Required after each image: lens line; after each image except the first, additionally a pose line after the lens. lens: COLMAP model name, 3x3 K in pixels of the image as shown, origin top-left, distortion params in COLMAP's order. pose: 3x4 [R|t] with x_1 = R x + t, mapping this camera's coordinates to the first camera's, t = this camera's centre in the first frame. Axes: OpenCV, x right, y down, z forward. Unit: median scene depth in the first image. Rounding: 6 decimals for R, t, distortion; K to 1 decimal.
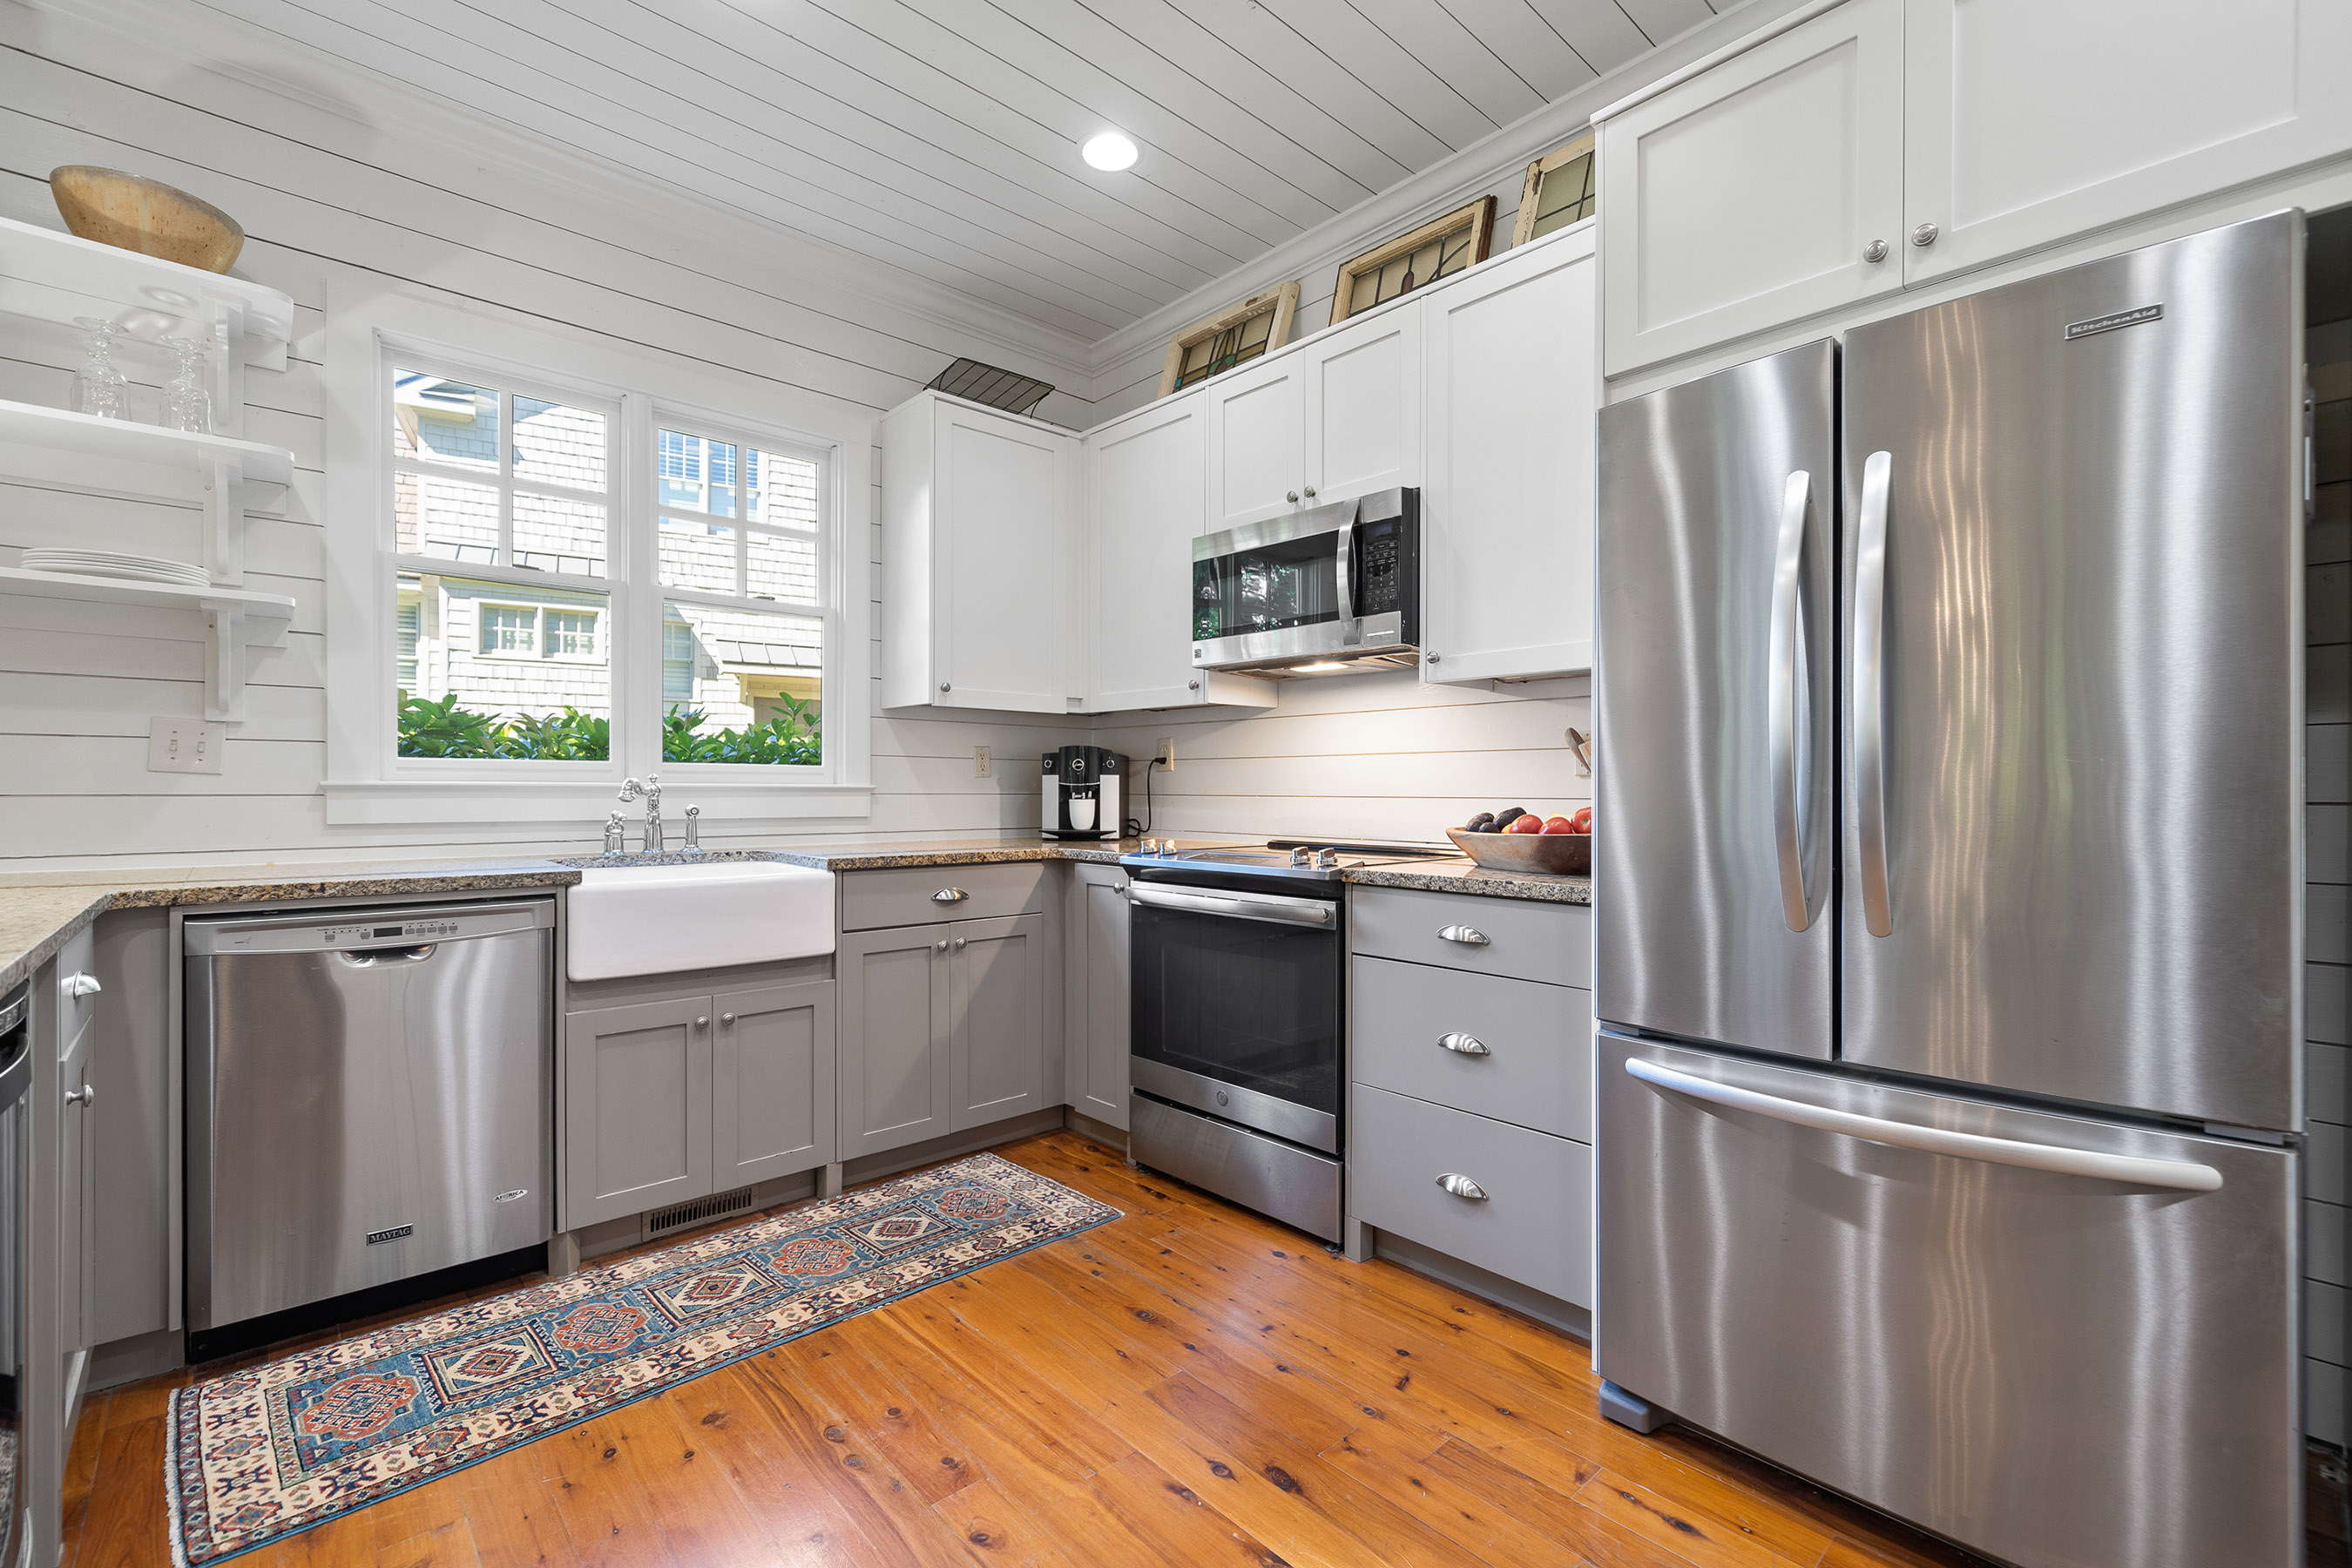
lens RADIAL K [[1013.4, 0, 1153.6], [0, 1013.4, 796.8], [0, 0, 1]] dist [-0.002800, 0.000242]
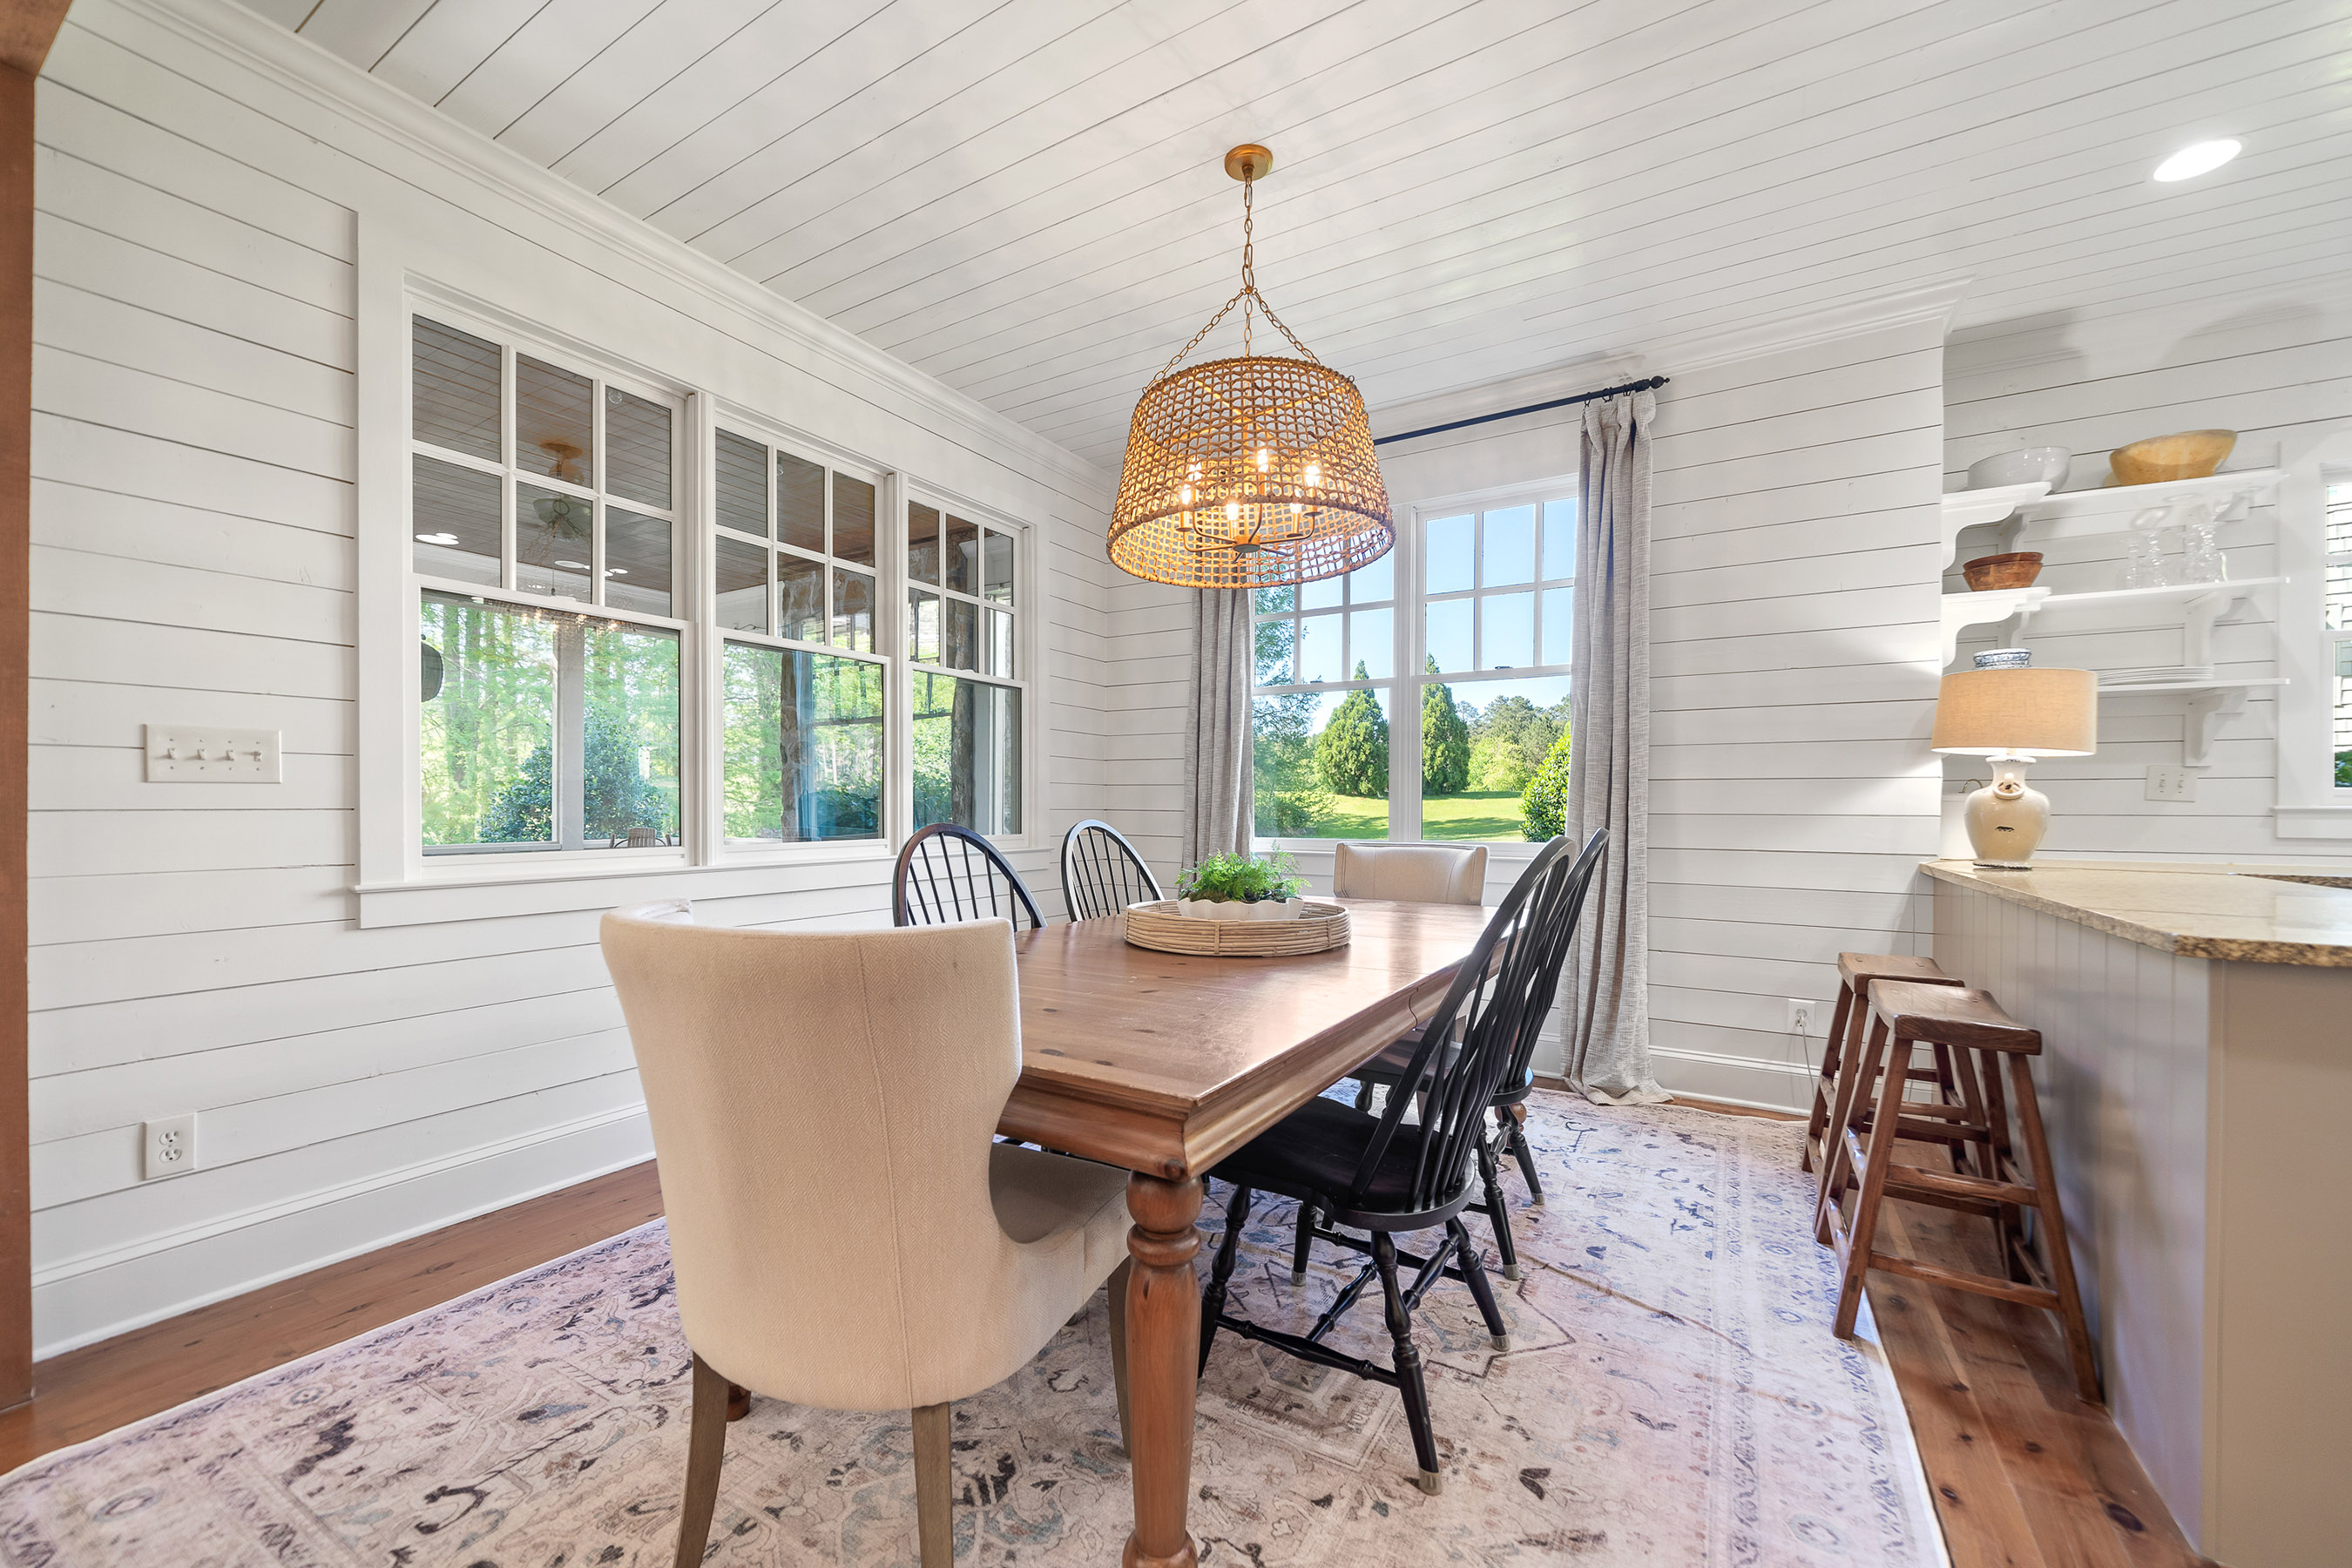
lens RADIAL K [[921.8, 0, 1159.5], [0, 921.8, 808.2], [0, 0, 1]] dist [-0.004880, 0.001301]
pose [[0.286922, 0.000449, -0.957954, -0.056930], [-0.009871, 0.999948, -0.002488, 0.005446], [0.957903, 0.010170, 0.286912, -0.815533]]
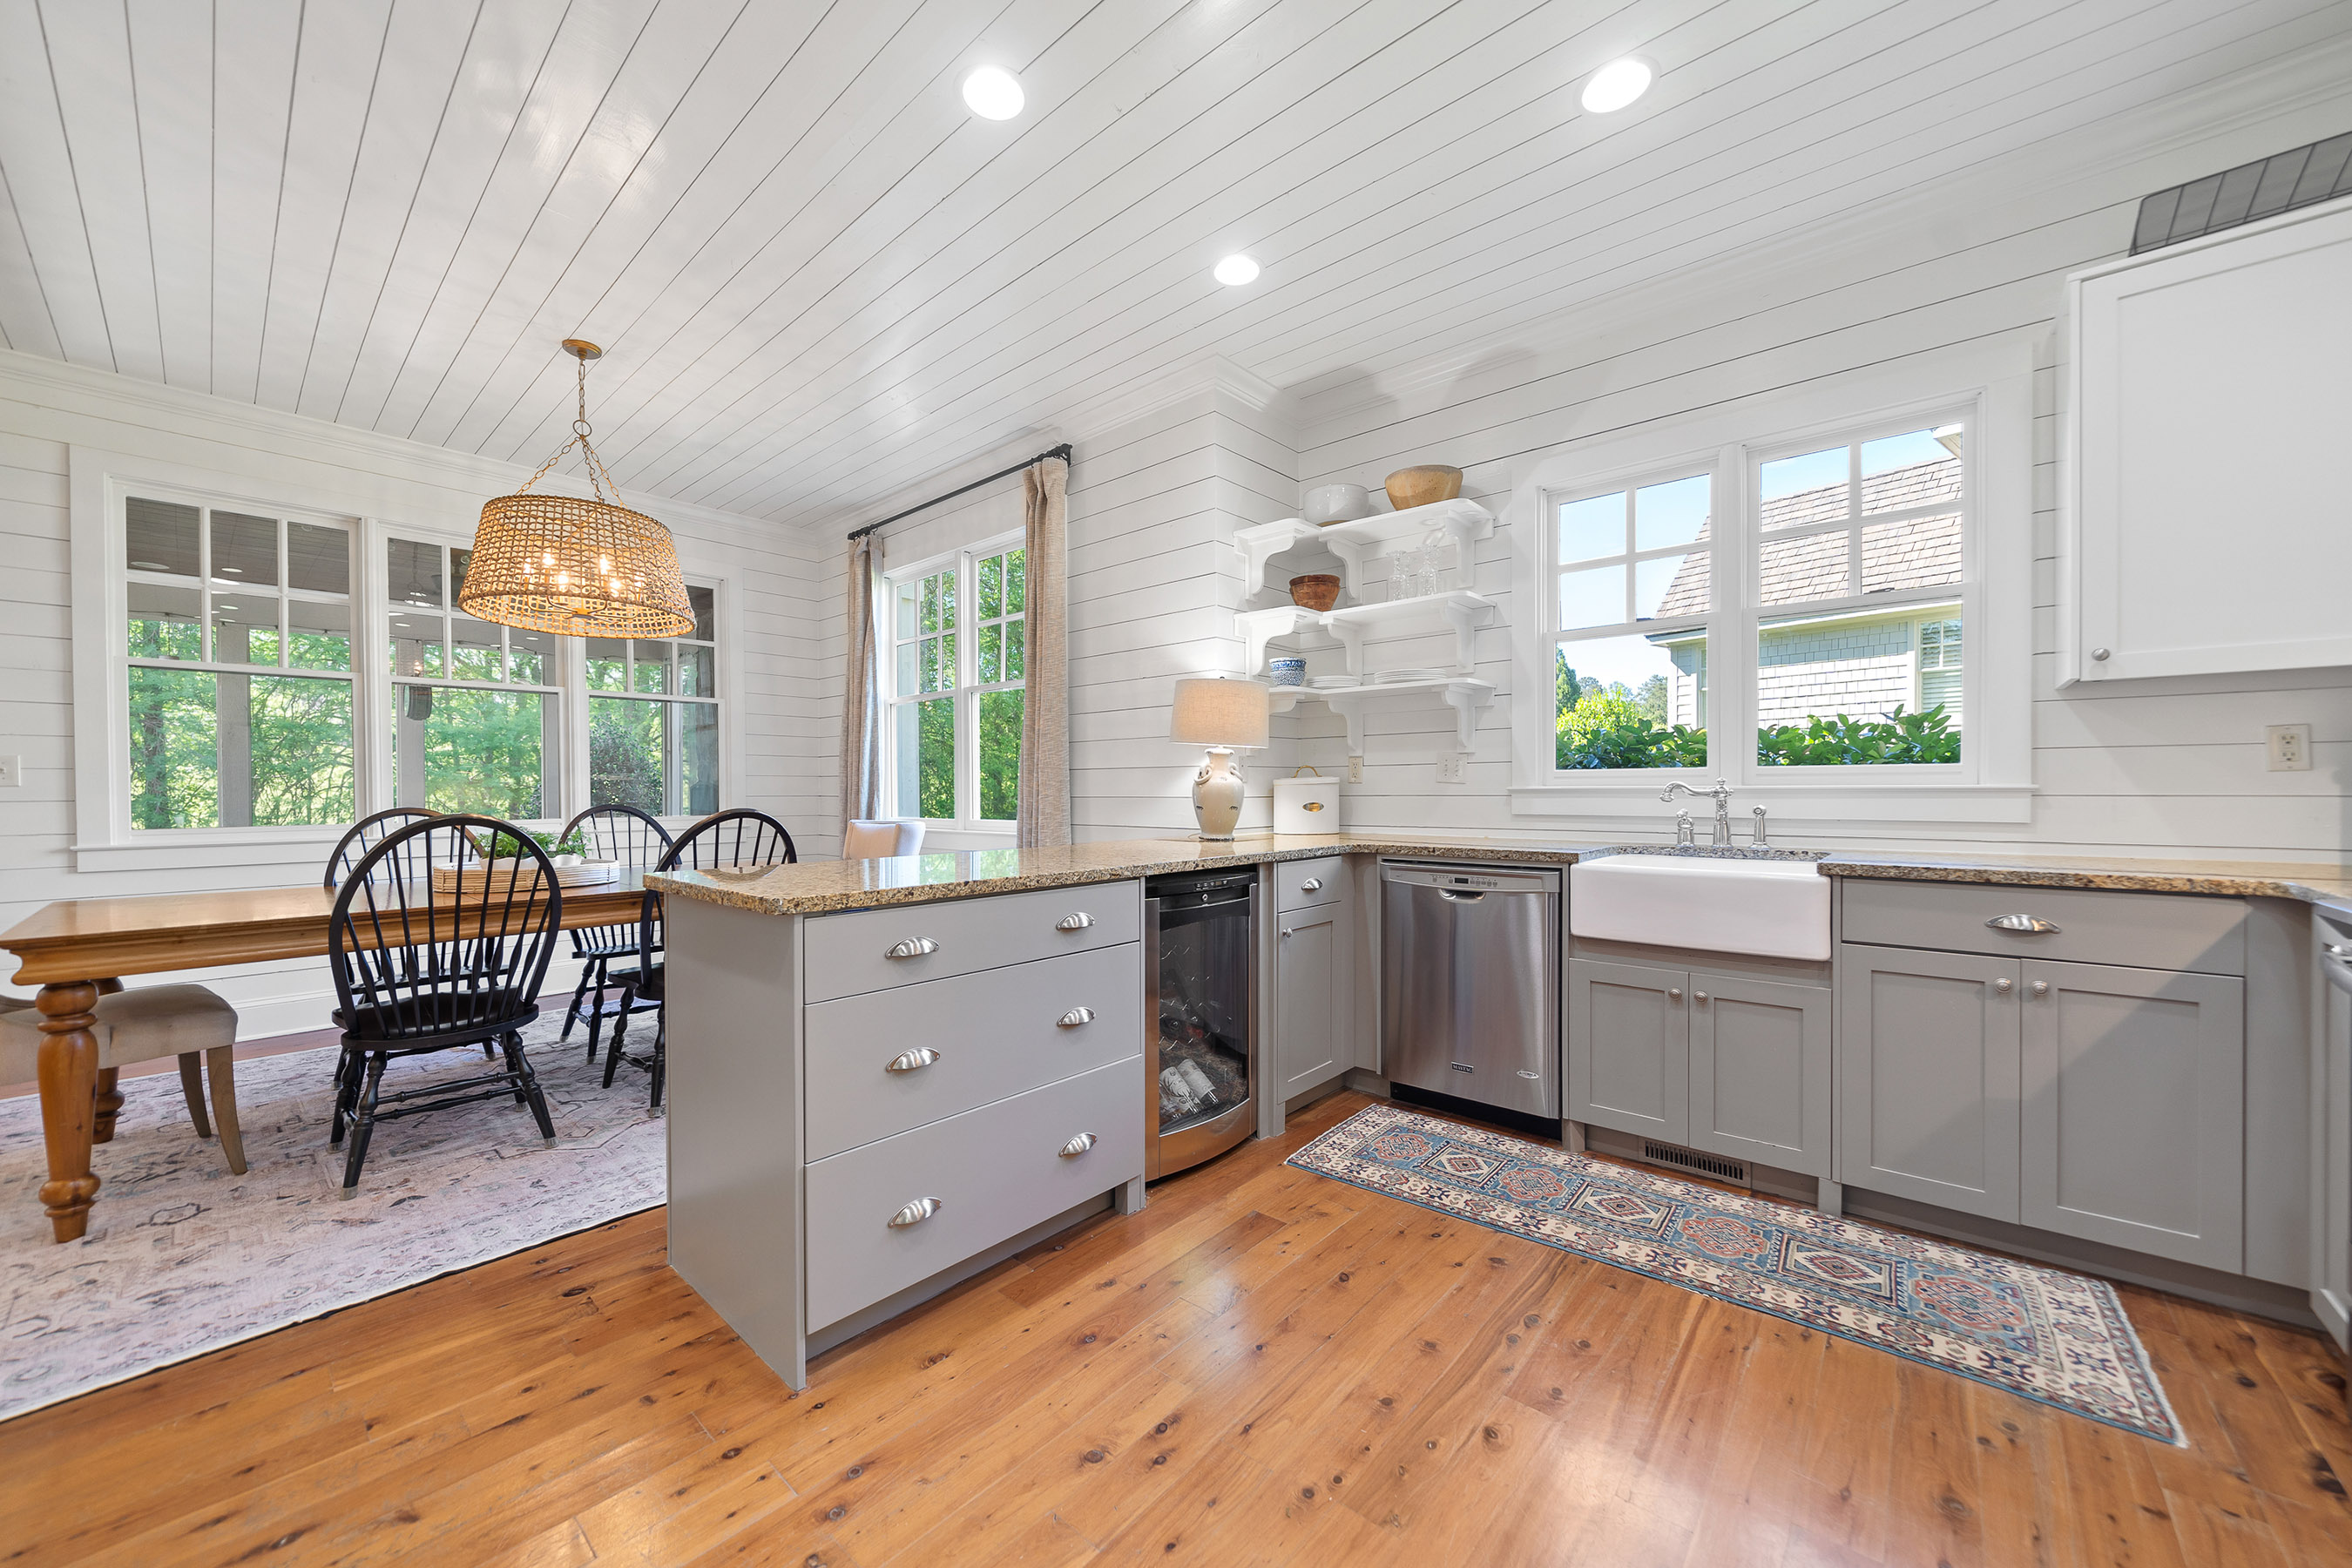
lens RADIAL K [[862.4, 0, 1162.6], [0, 862.4, 797.9], [0, 0, 1]] dist [-0.003791, 0.000114]
pose [[0.114384, 0.005439, -0.993422, 0.458874], [-0.002109, 0.999984, 0.005232, -0.004235], [0.993434, 0.001497, 0.114394, 0.302559]]
